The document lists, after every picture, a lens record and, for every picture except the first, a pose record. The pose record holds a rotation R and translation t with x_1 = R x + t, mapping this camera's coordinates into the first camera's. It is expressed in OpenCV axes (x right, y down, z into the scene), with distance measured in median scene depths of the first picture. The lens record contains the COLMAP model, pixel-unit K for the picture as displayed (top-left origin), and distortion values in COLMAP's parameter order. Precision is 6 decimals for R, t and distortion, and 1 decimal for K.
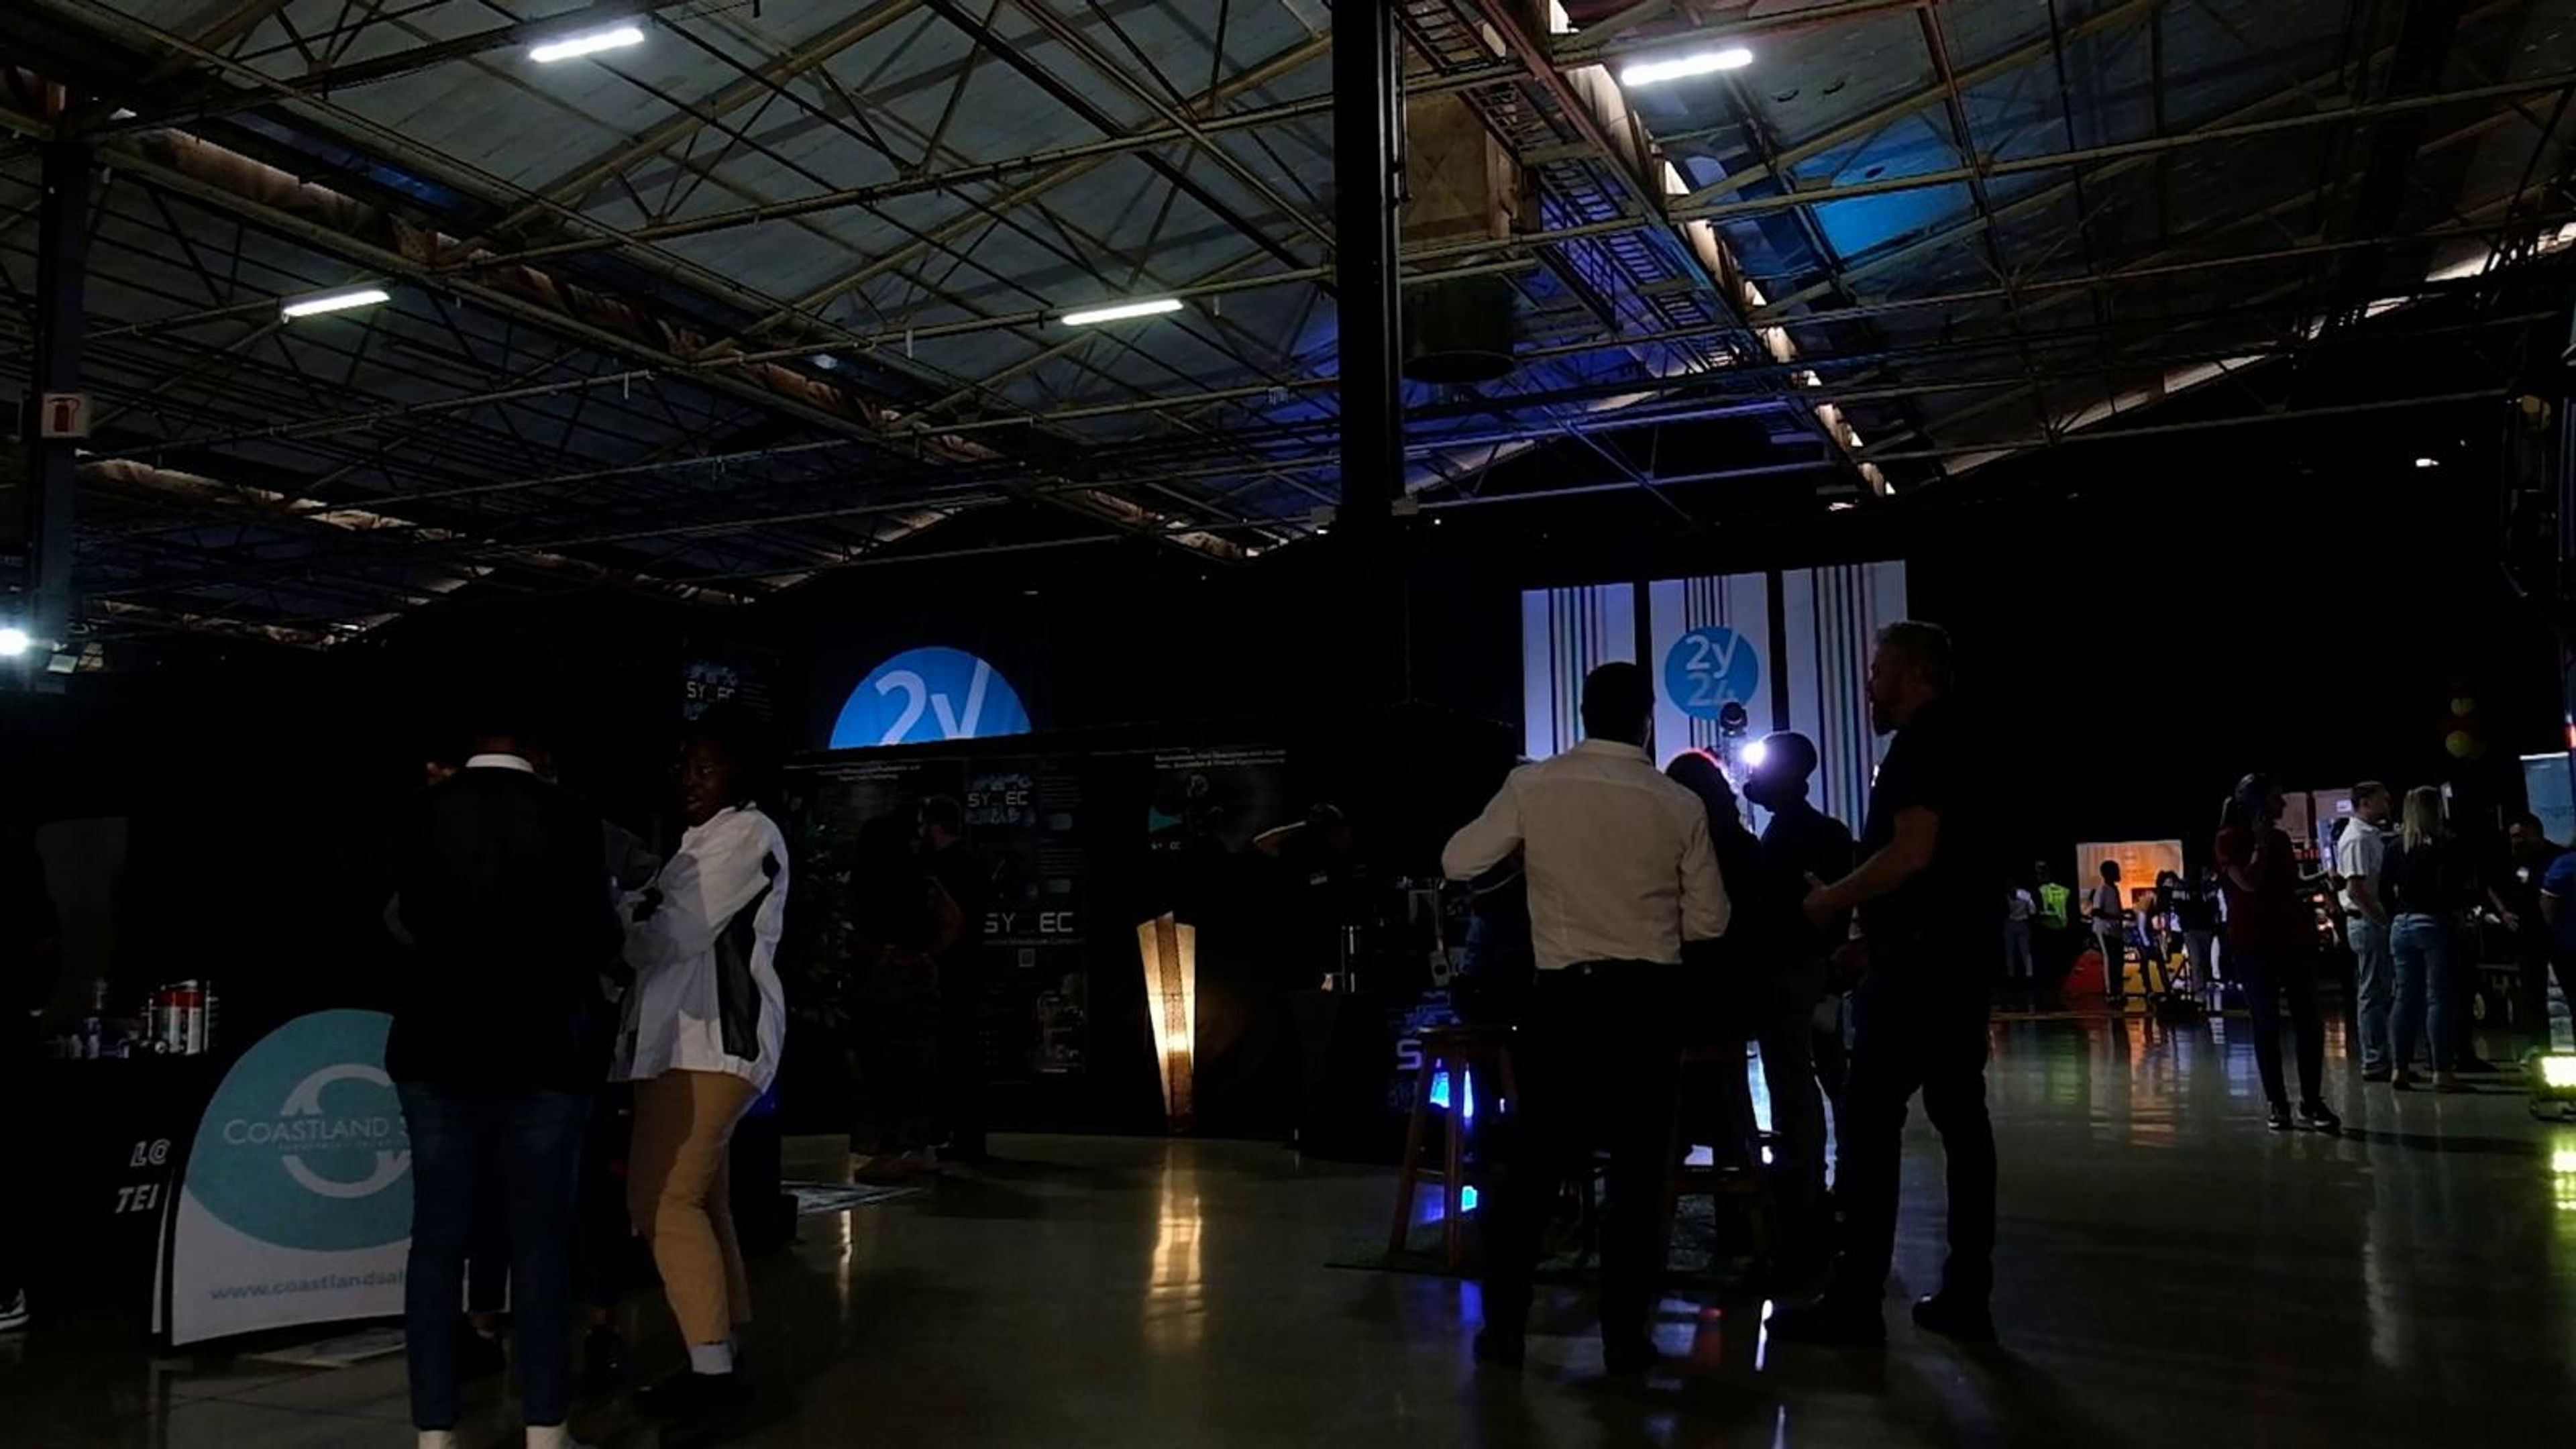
lens RADIAL K [[2145.7, 0, 1236.9], [0, 2145.7, 687.5], [0, 0, 1]] dist [-0.086259, 0.000706]
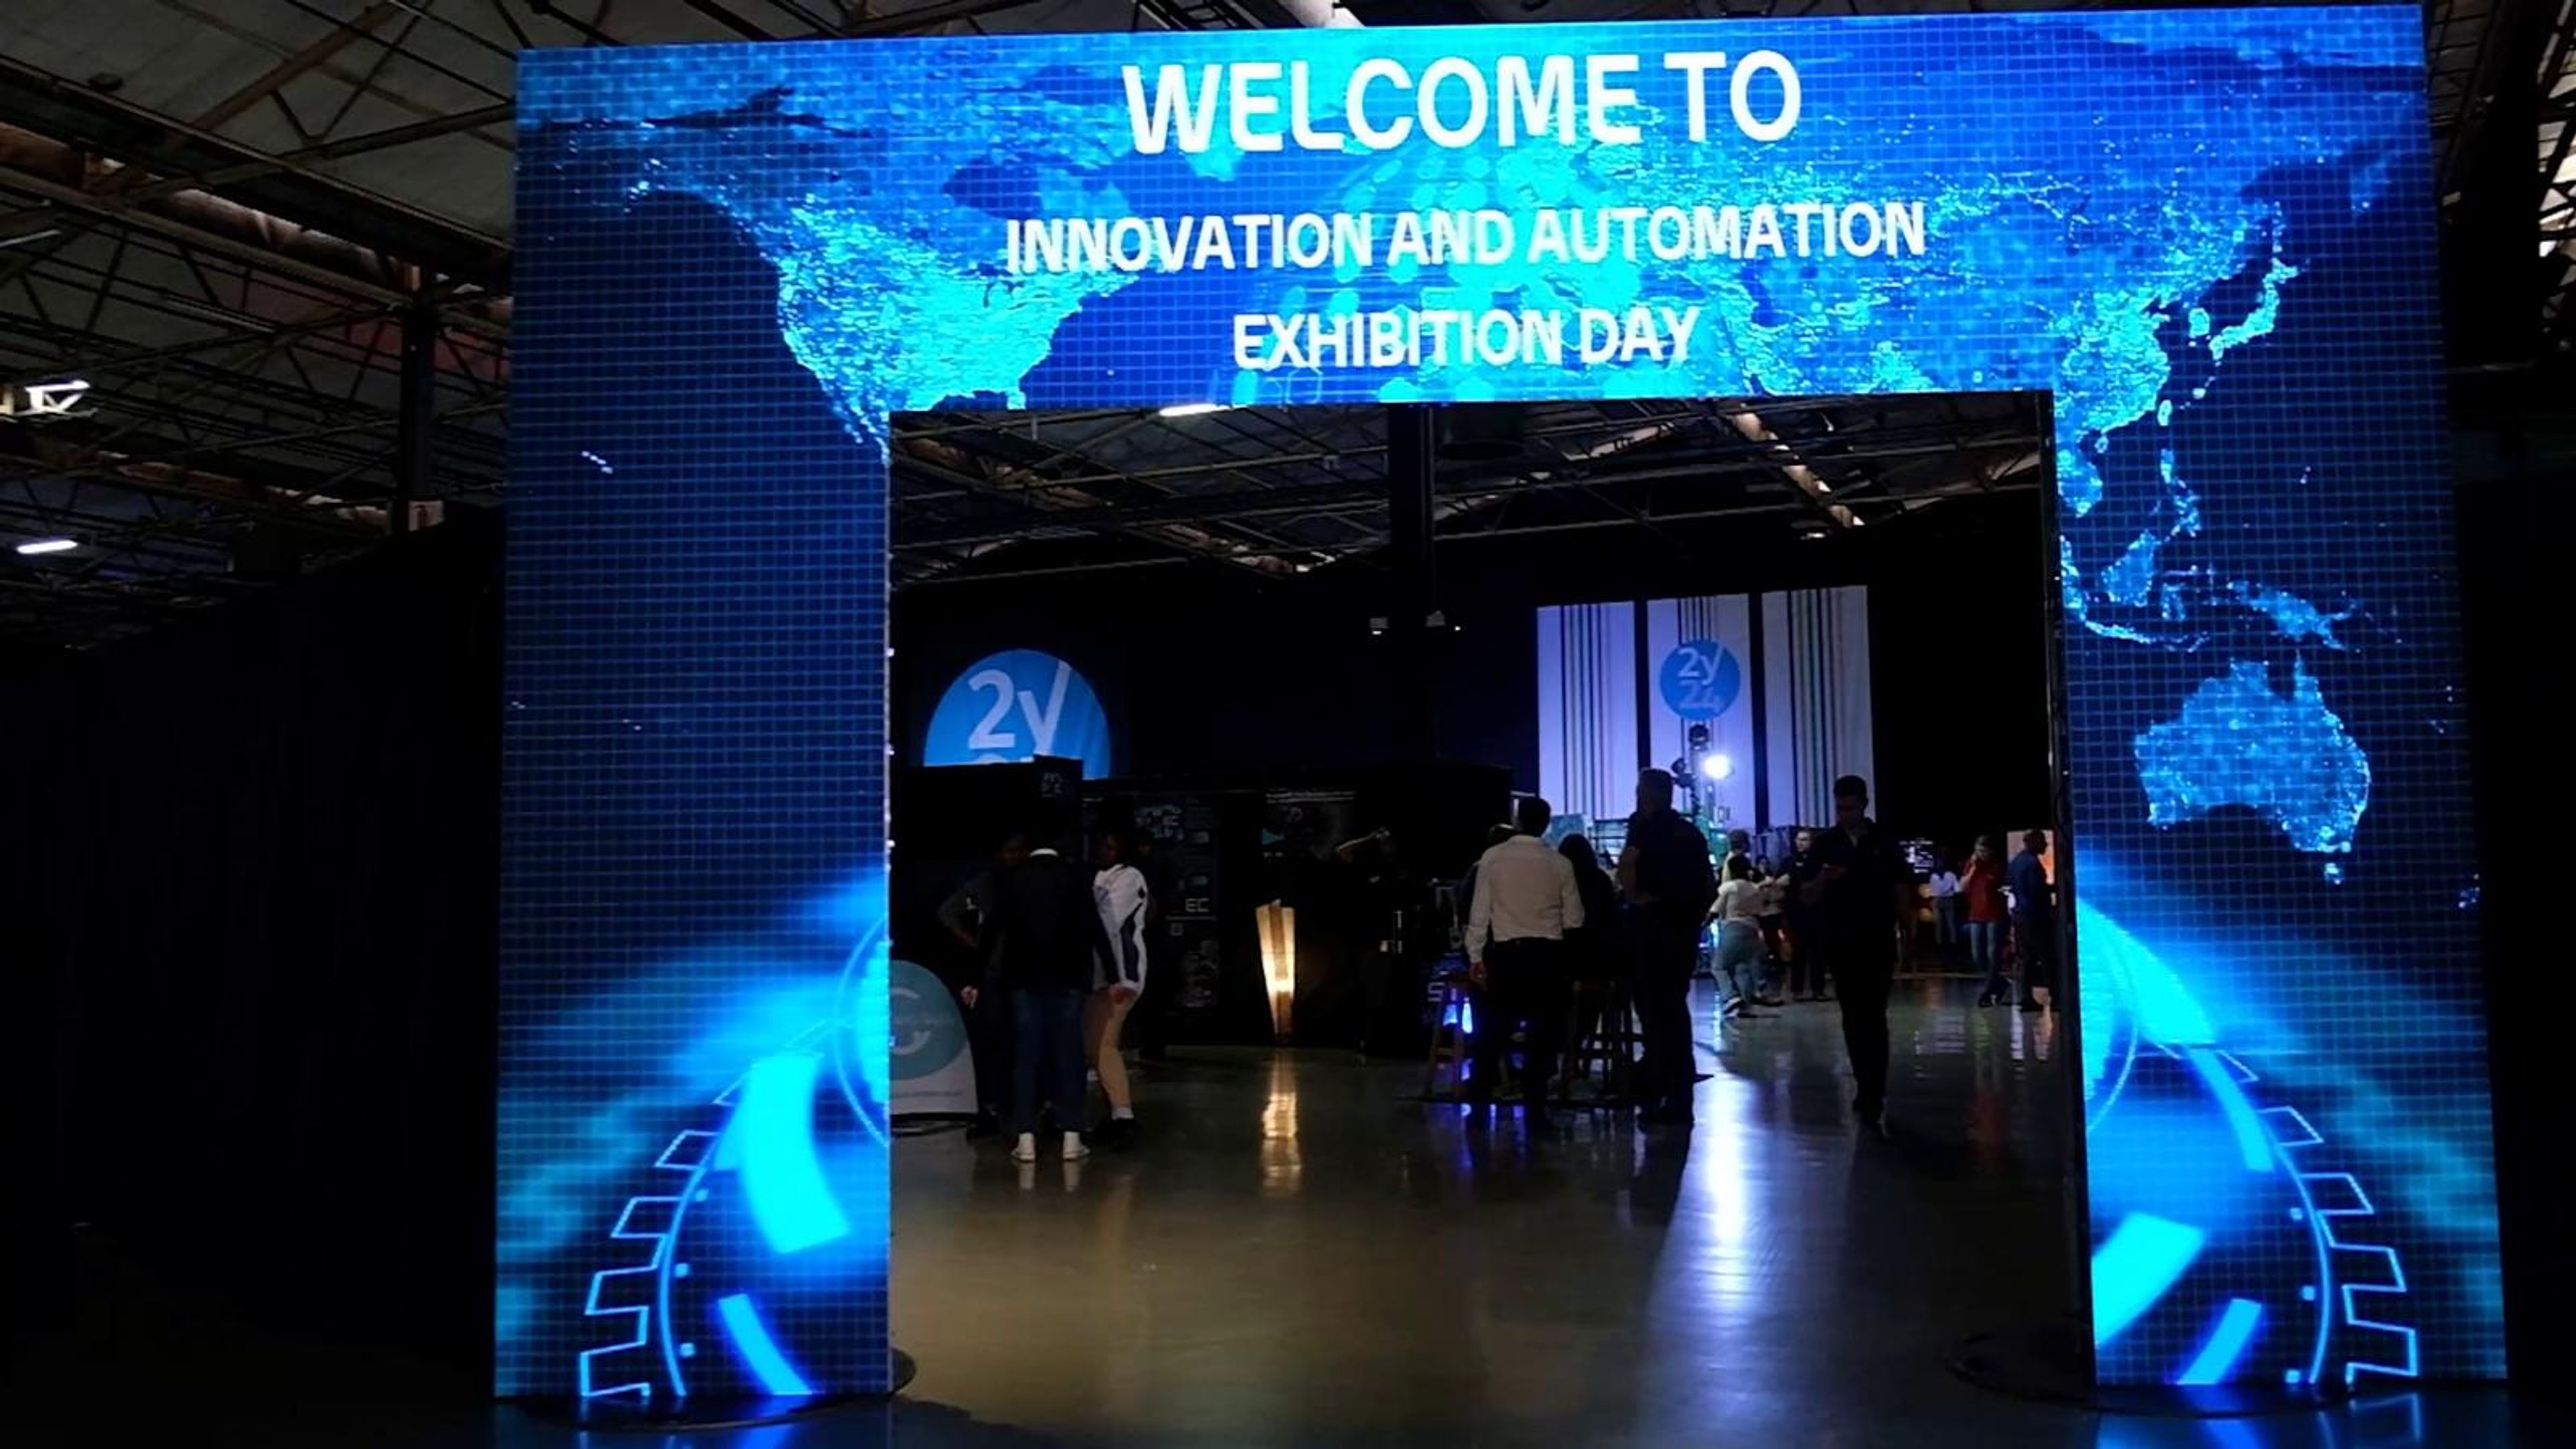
lens RADIAL K [[2151.5, 0, 1288.0], [0, 2151.5, 724.5], [0, 0, 1]] dist [0.001361, -0.001389]
pose [[0.999949, 0.002781, 0.009693, -0.015892], [-0.003121, 0.999373, 0.035254, -0.029151], [-0.009588, -0.035283, 0.999331, -0.207161]]
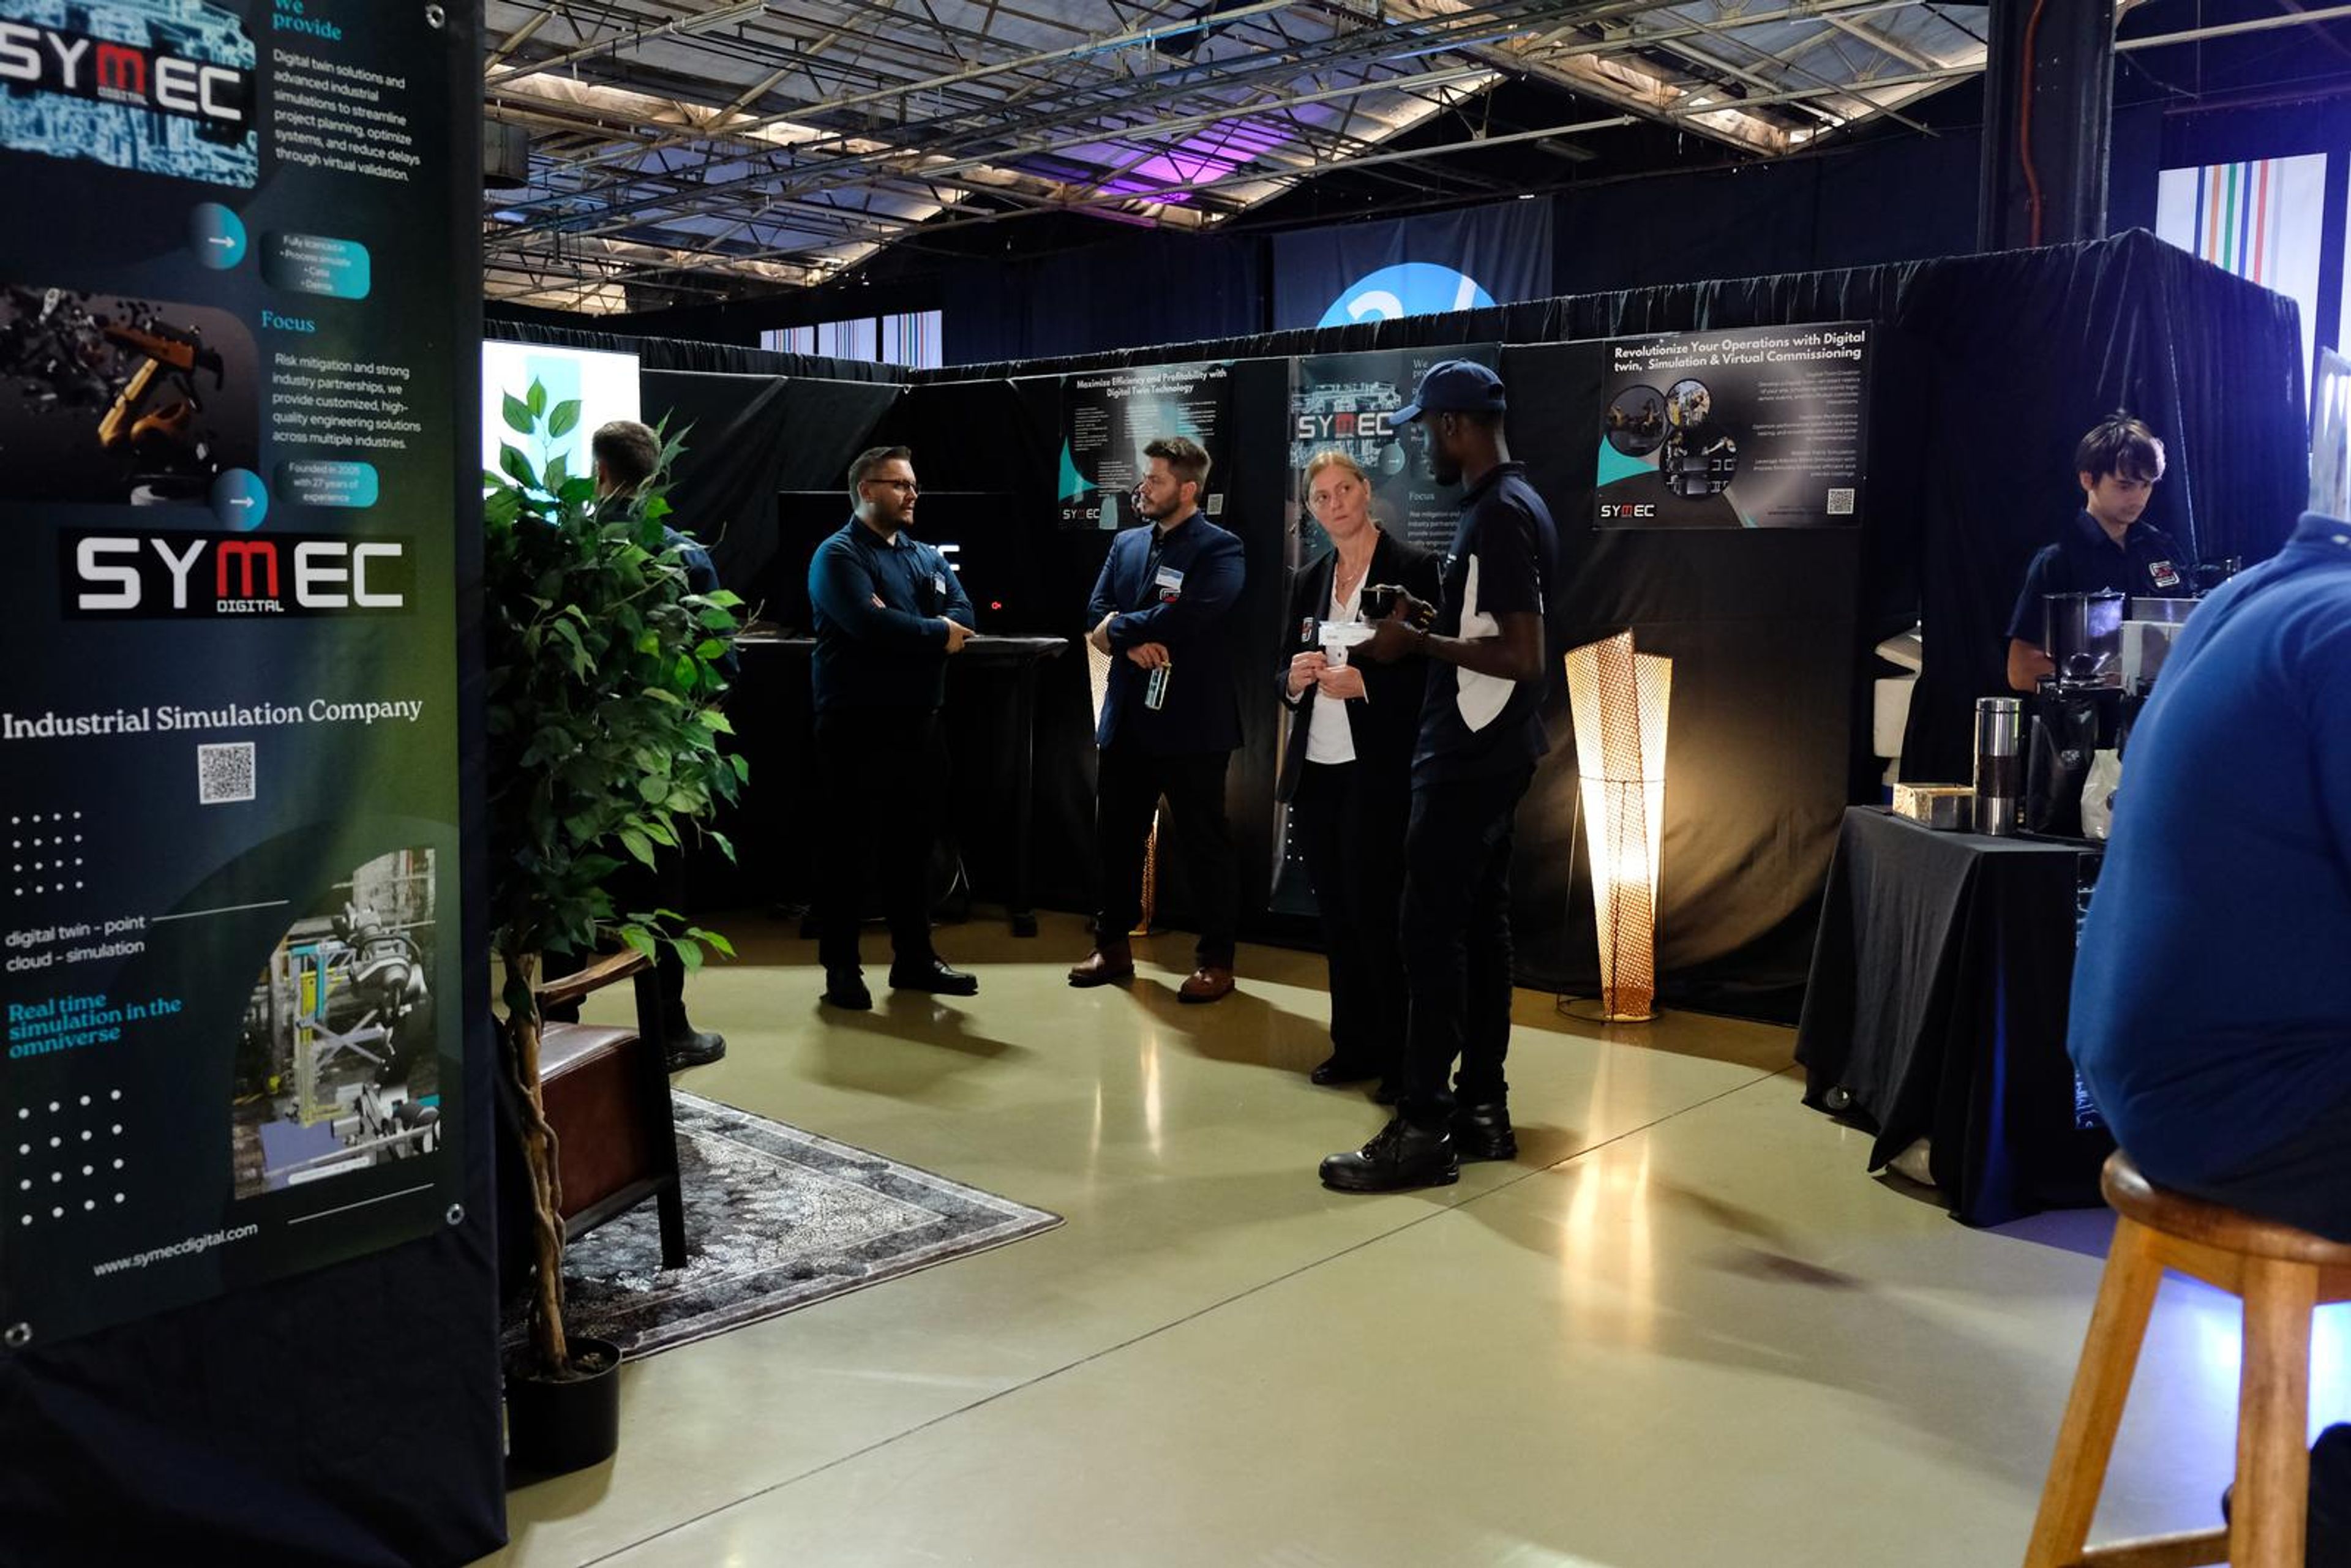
lens RADIAL K [[2046.9, 0, 1085.4], [0, 2046.9, 788.9], [0, 0, 1]] dist [-0.049582, 0.072724]
pose [[0.950577, 0.056890, -0.305232, -0.000475], [0.011578, 0.975892, 0.217947, 0.011486], [0.310273, -0.210709, 0.927002, 0.189666]]
